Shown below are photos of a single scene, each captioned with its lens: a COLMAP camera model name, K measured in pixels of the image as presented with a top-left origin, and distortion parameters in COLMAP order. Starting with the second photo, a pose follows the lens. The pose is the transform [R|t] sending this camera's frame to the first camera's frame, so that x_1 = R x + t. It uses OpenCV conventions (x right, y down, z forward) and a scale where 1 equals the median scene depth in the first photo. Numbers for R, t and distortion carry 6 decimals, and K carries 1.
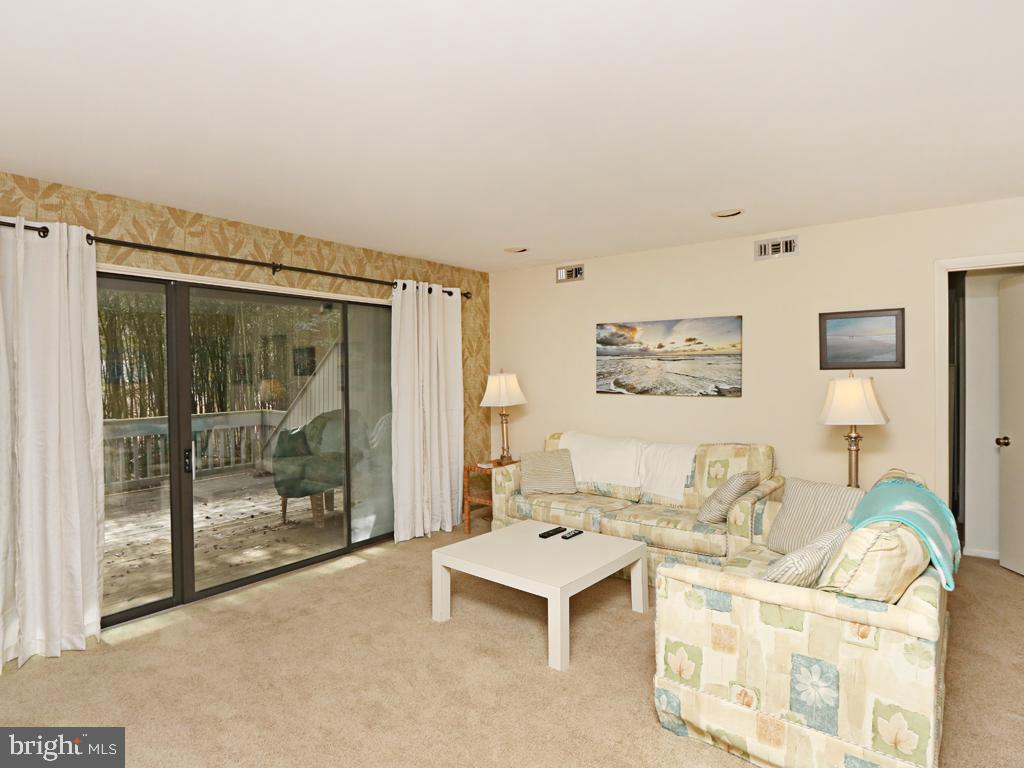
lens RADIAL K [[538.1, 0, 512.0], [0, 538.1, 384.0], [0, 0, 1]] dist [-0.001491, 0.001328]
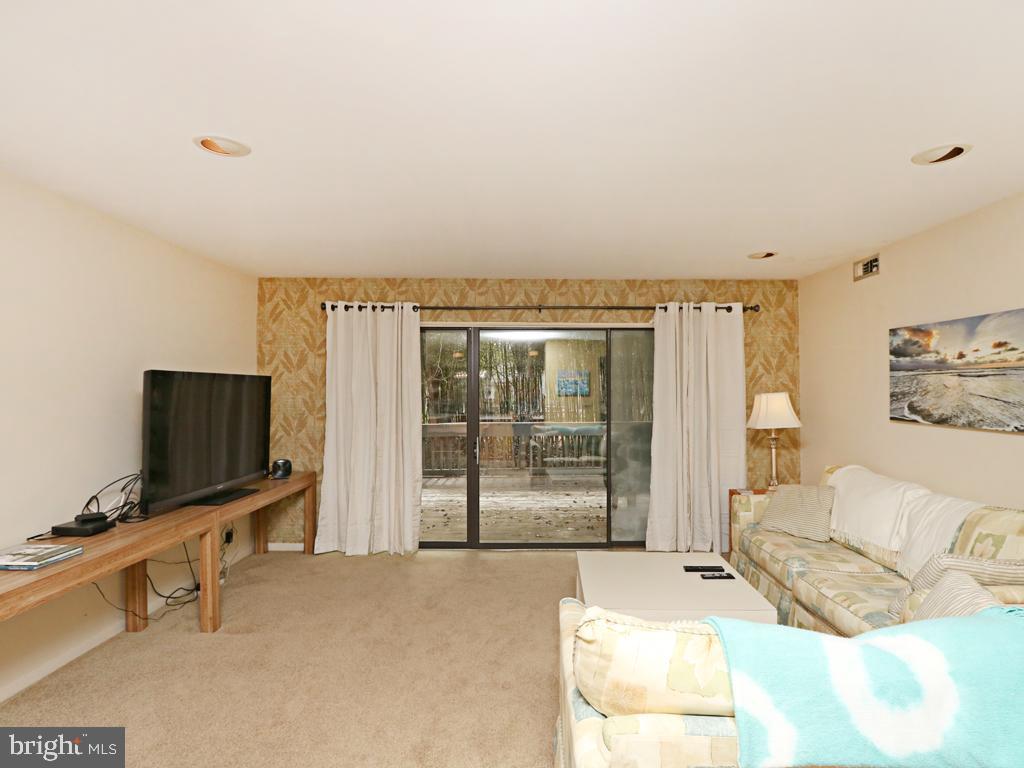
lens RADIAL K [[521.5, 0, 551.1], [0, 521.5, 385.5], [0, 0, 1]] dist [0.000100, 0.000961]
pose [[0.653904, 0.002427, -0.756573, 0.461210], [-0.022431, 0.999617, -0.016180, -0.010513], [0.756245, 0.027550, 0.653709, 0.180749]]
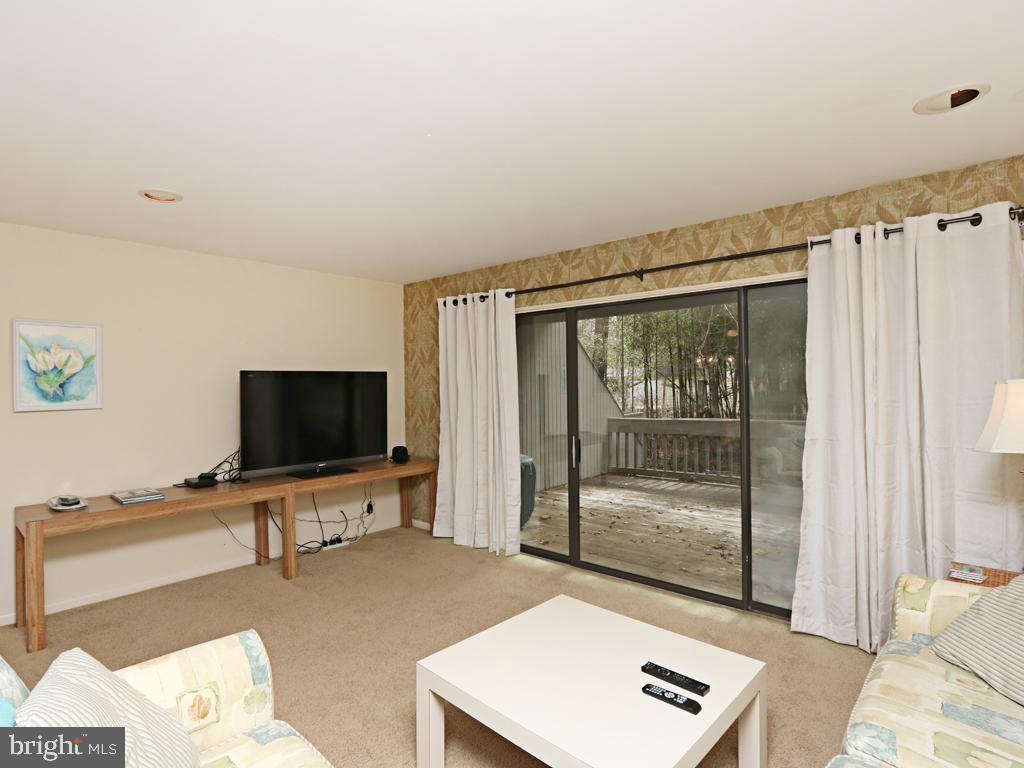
lens RADIAL K [[551.5, 0, 487.8], [0, 551.5, 381.2], [0, 0, 1]] dist [0.000567, 0.000967]
pose [[-0.075350, 0.010583, -0.997101, 0.527592], [-0.002400, 0.999939, 0.010795, -0.024543], [0.997154, 0.003206, -0.075320, 0.698259]]
